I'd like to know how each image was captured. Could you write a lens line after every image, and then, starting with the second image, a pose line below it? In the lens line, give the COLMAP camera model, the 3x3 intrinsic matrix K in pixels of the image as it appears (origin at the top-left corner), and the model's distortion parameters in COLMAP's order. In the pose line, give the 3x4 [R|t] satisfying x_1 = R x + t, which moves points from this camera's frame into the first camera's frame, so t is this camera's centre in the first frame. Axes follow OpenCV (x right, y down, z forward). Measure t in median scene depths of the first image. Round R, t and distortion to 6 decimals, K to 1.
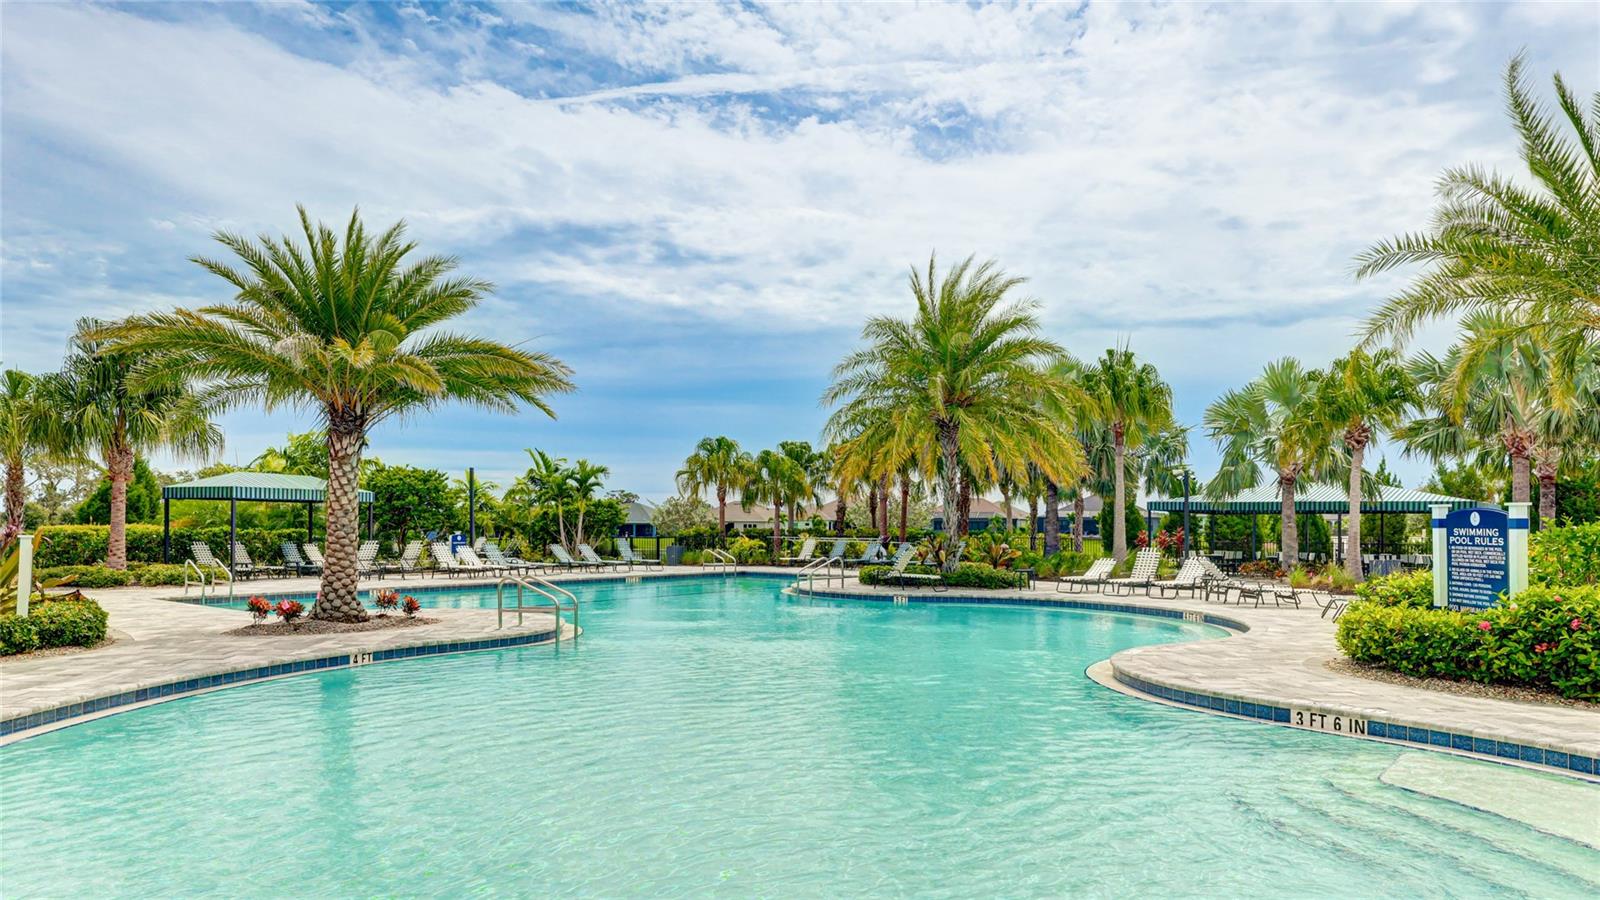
lens RADIAL K [[1009.3, 0, 797.0], [0, 1009.3, 489.5], [0, 0, 1]] dist [0.035042, 0.001762]
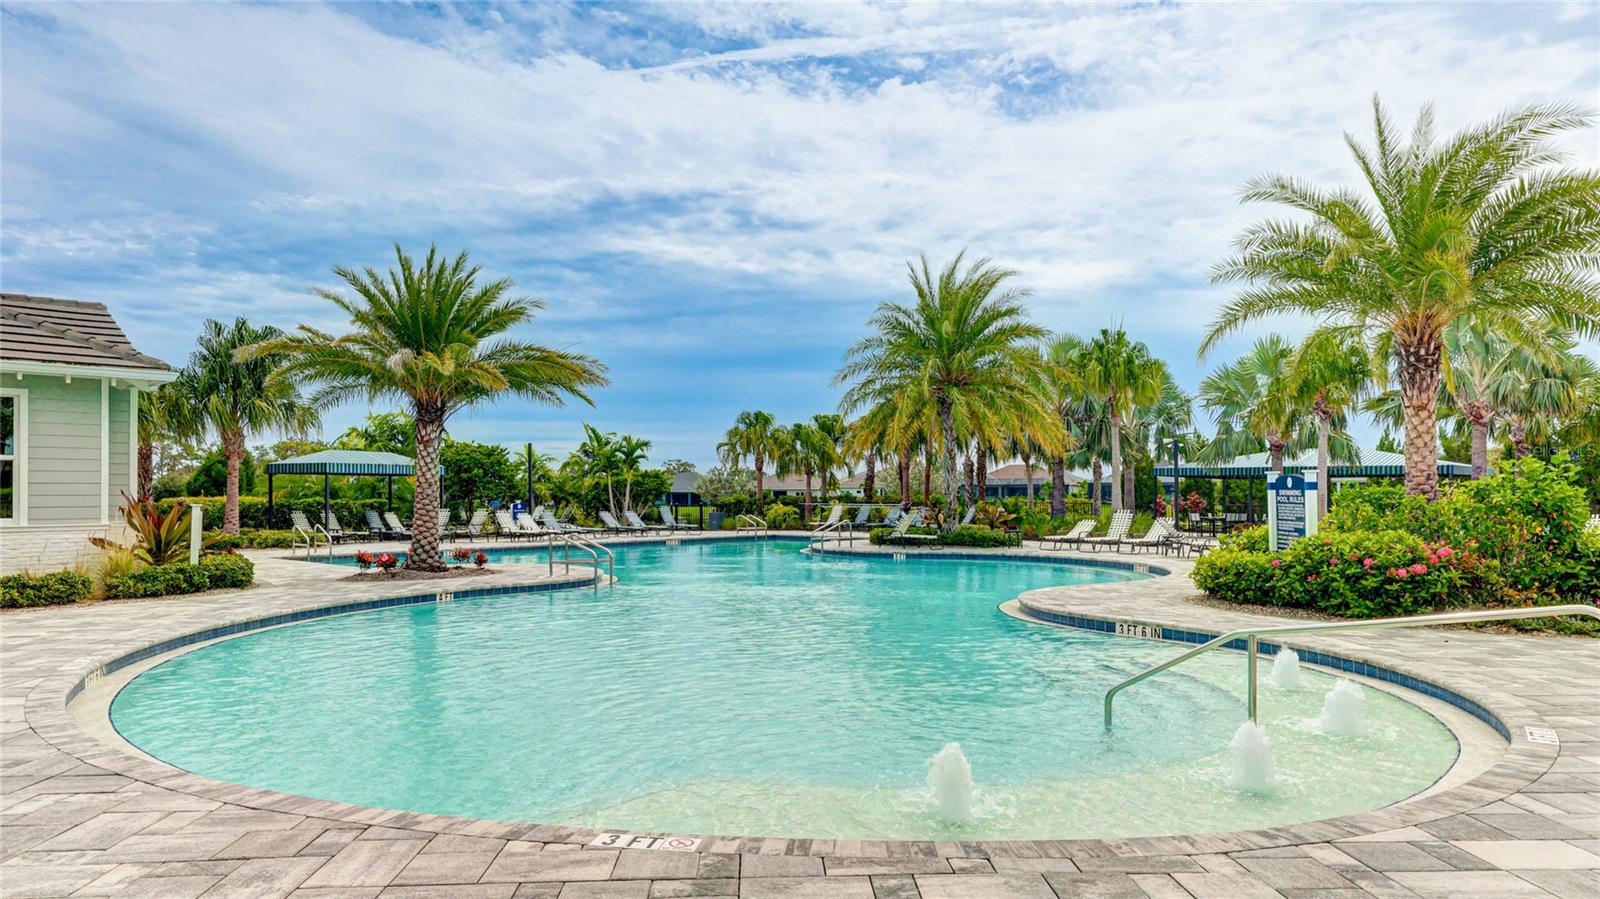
lens RADIAL K [[1009.3, 0, 800.1], [0, 1009.3, 453.0], [0, 0, 1]] dist [0.035042, 0.001762]
pose [[0.998606, -0.009644, -0.051890, 0.044516], [0.009415, 0.999945, -0.004670, -0.003406], [0.051932, 0.004175, 0.998642, -0.129033]]
